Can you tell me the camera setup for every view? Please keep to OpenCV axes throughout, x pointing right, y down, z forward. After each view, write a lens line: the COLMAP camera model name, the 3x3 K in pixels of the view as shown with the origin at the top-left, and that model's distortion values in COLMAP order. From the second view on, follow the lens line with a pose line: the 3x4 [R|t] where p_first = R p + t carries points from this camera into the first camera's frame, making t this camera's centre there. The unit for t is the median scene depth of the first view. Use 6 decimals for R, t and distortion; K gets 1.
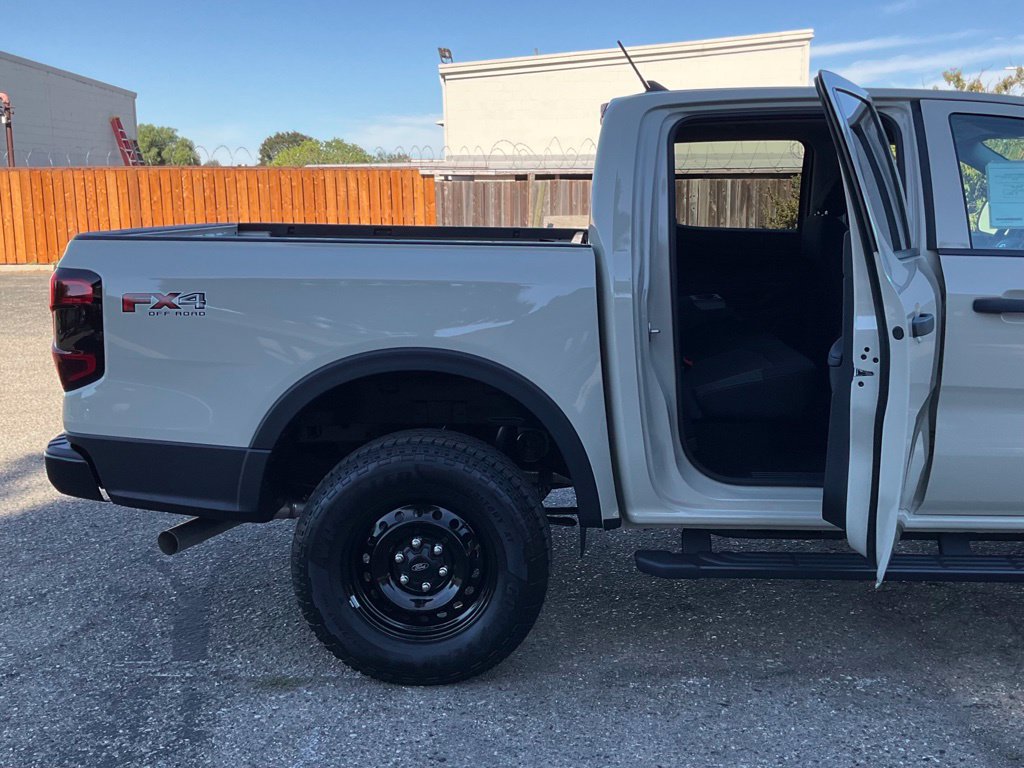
lens RADIAL K [[1047.8, 0, 558.2], [0, 1047.8, 385.0], [0, 0, 1]] dist [0.132807, -0.291730]
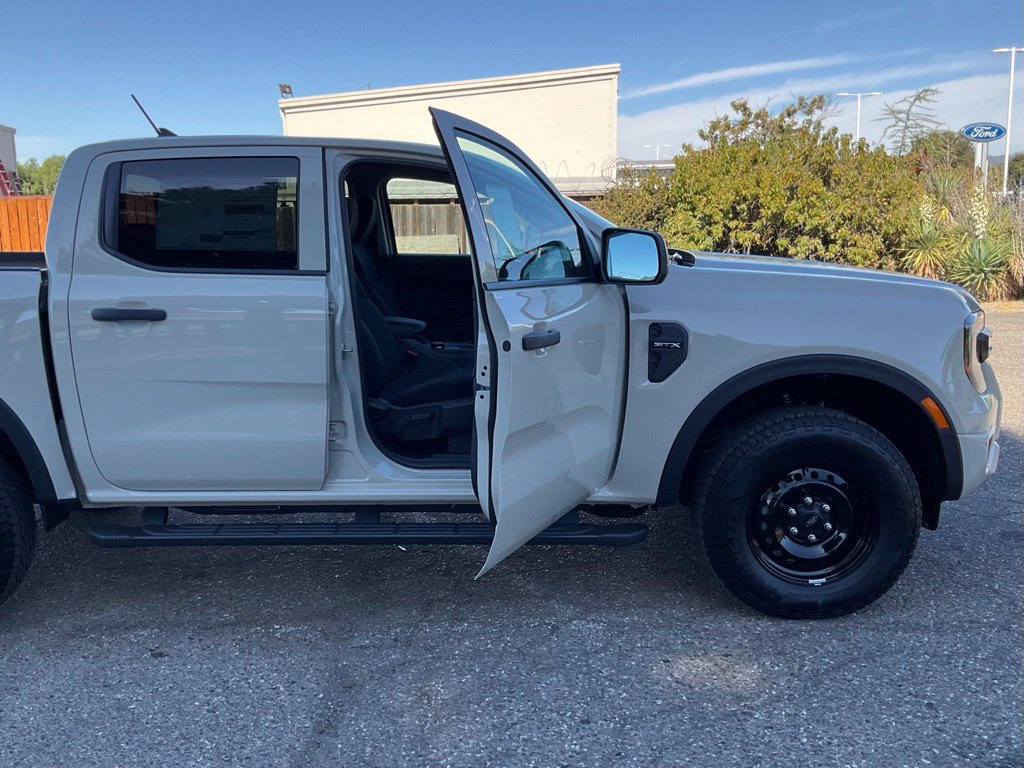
lens RADIAL K [[982.8, 0, 511.0], [0, 982.8, 396.7], [0, 0, 1]] dist [0.105366, -0.212378]
pose [[0.999916, -0.012407, -0.003782, 0.138604], [0.012425, 0.999911, 0.004894, 0.003103], [0.003721, -0.004941, 0.999981, -0.031165]]
